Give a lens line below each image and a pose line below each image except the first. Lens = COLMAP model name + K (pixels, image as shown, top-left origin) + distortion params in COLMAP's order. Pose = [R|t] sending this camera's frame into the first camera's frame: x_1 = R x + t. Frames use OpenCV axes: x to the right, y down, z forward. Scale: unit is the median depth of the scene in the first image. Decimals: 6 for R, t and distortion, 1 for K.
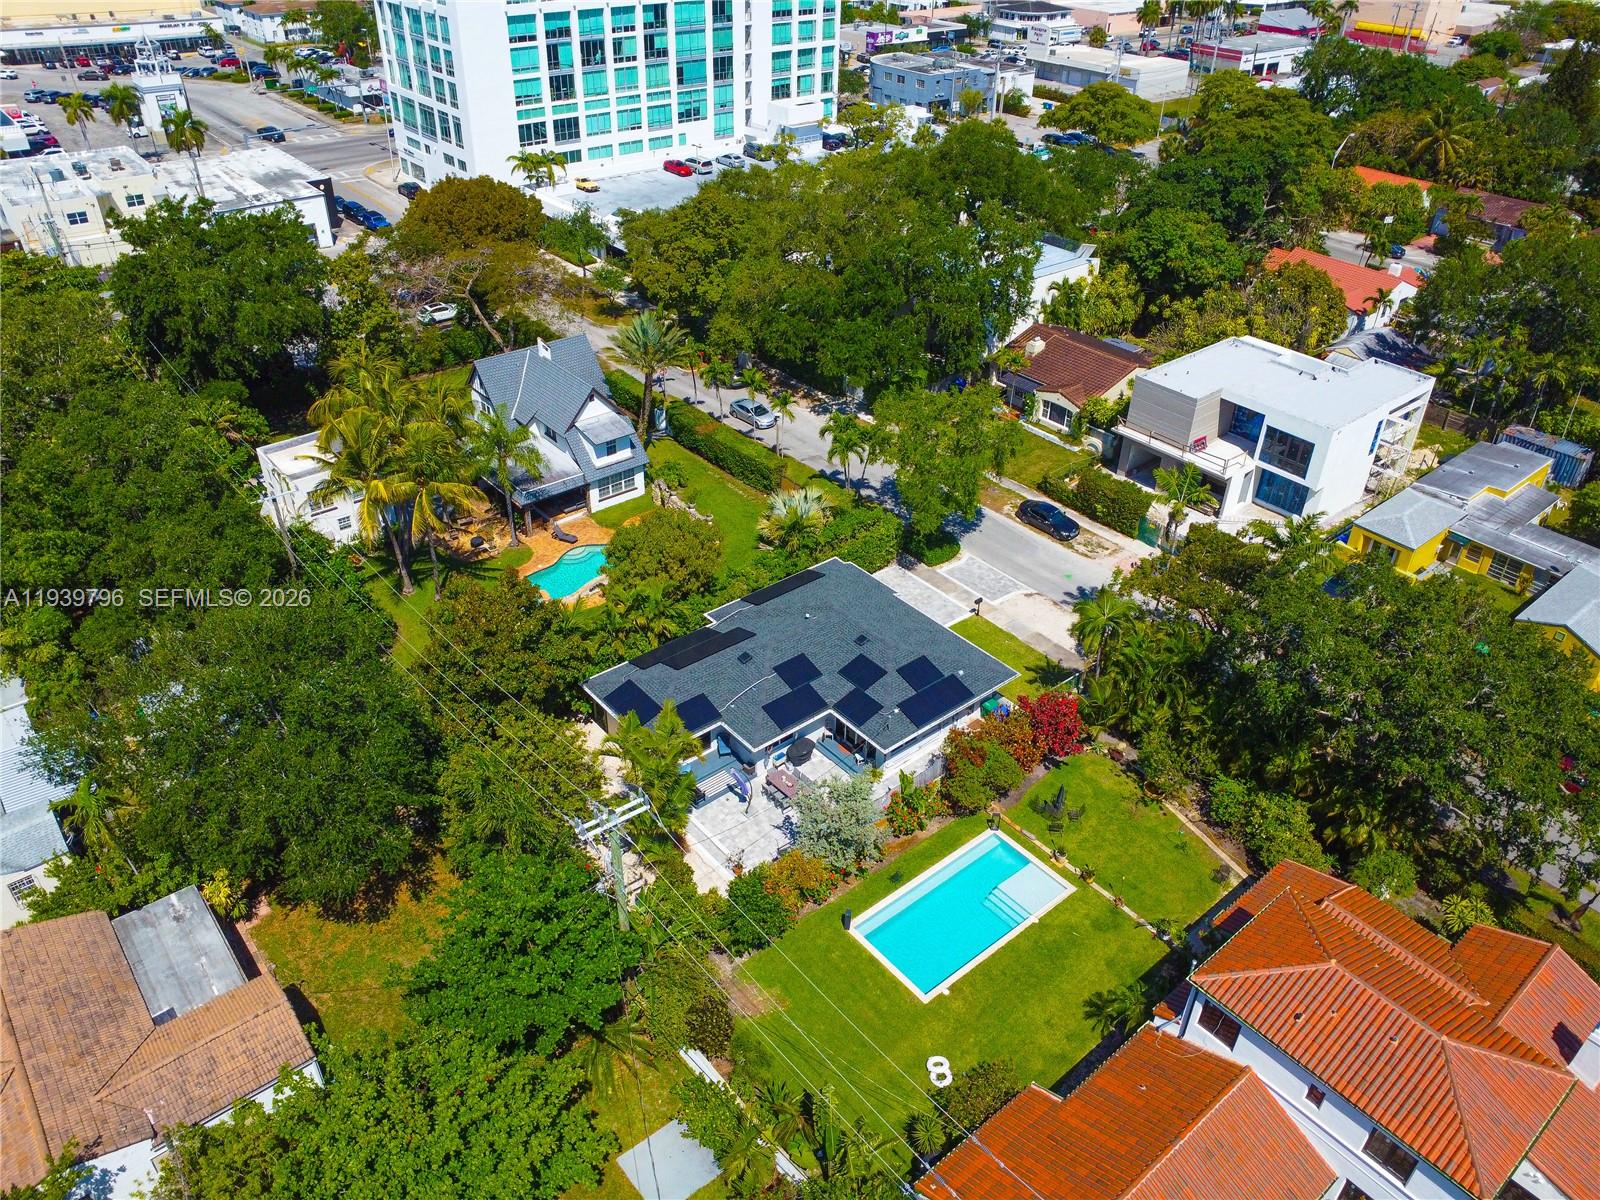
lens RADIAL K [[1152.7, 0, 791.7], [0, 1152.7, 589.4], [0, 0, 1]] dist [-0.027668, -0.005072]
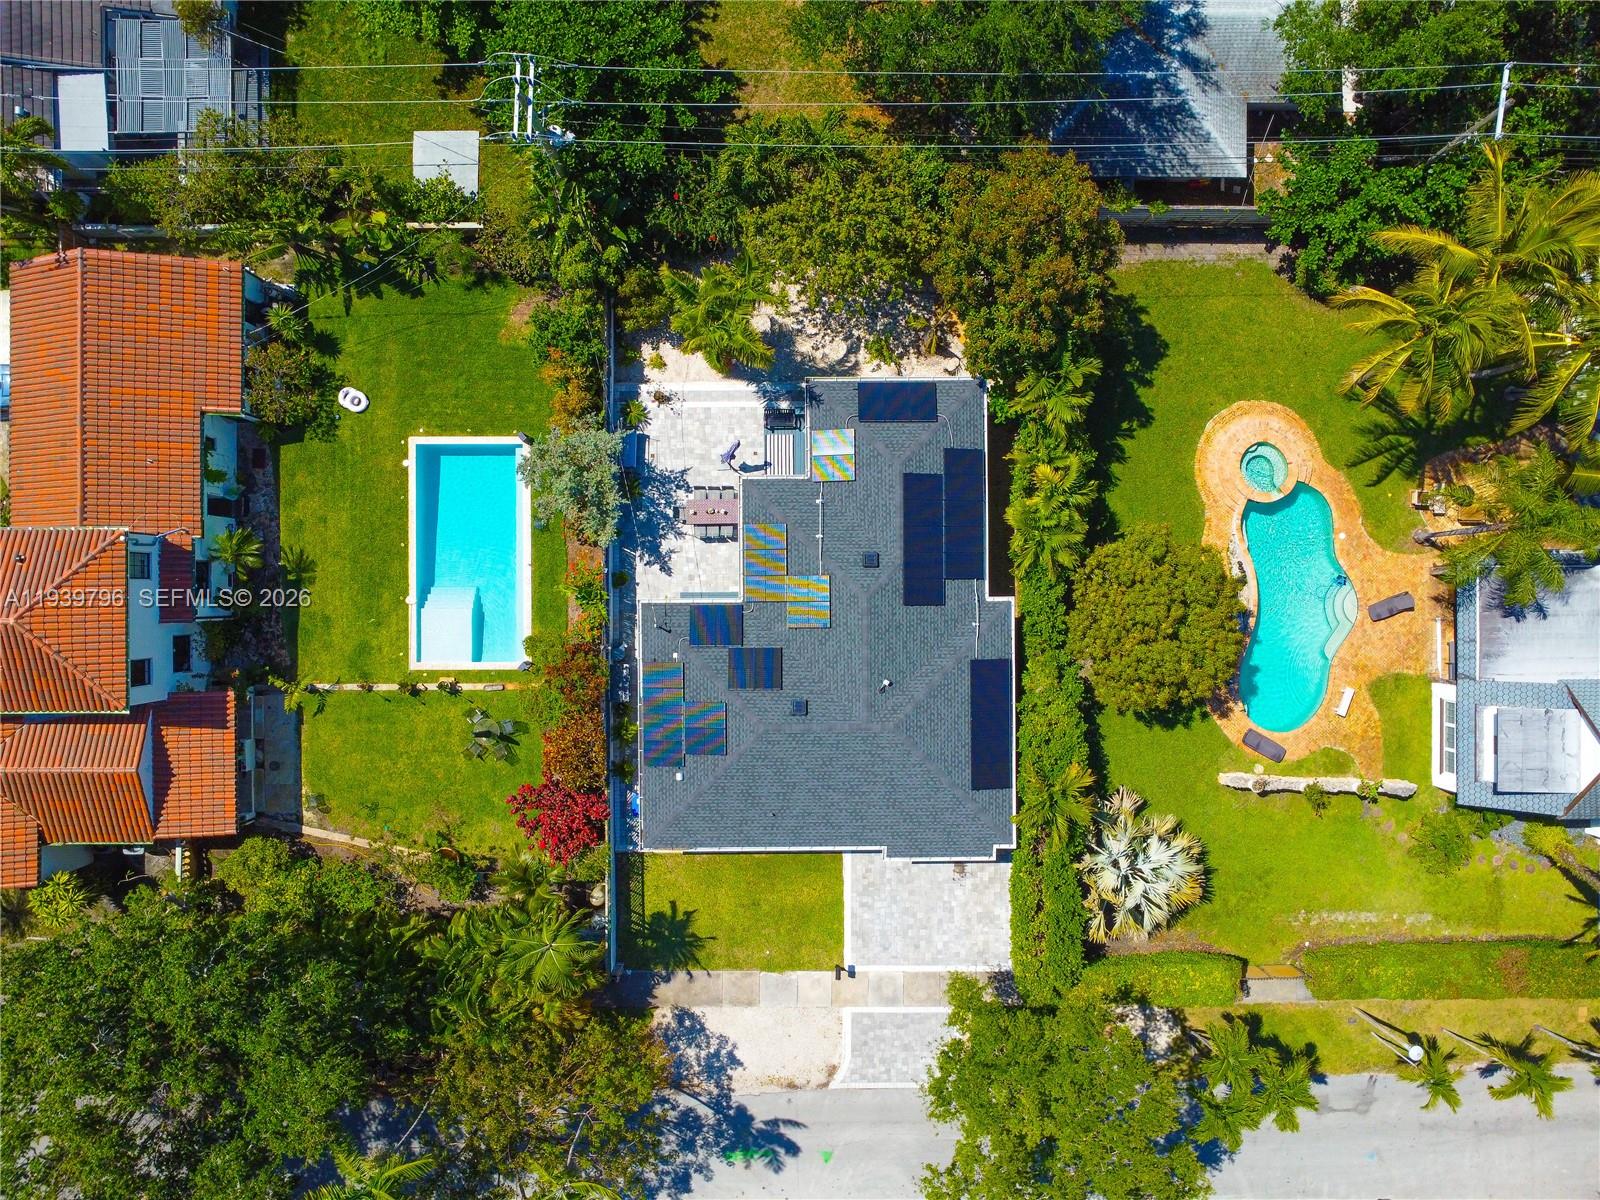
lens RADIAL K [[1152.7, 0, 791.7], [0, 1152.7, 589.4], [0, 0, 1]] dist [-0.027668, -0.005072]
pose [[-0.630765, 0.775778, -0.017431, 0.021373], [-0.448687, -0.346304, 0.823865, -0.588012], [0.633100, 0.527486, 0.566518, 0.614621]]
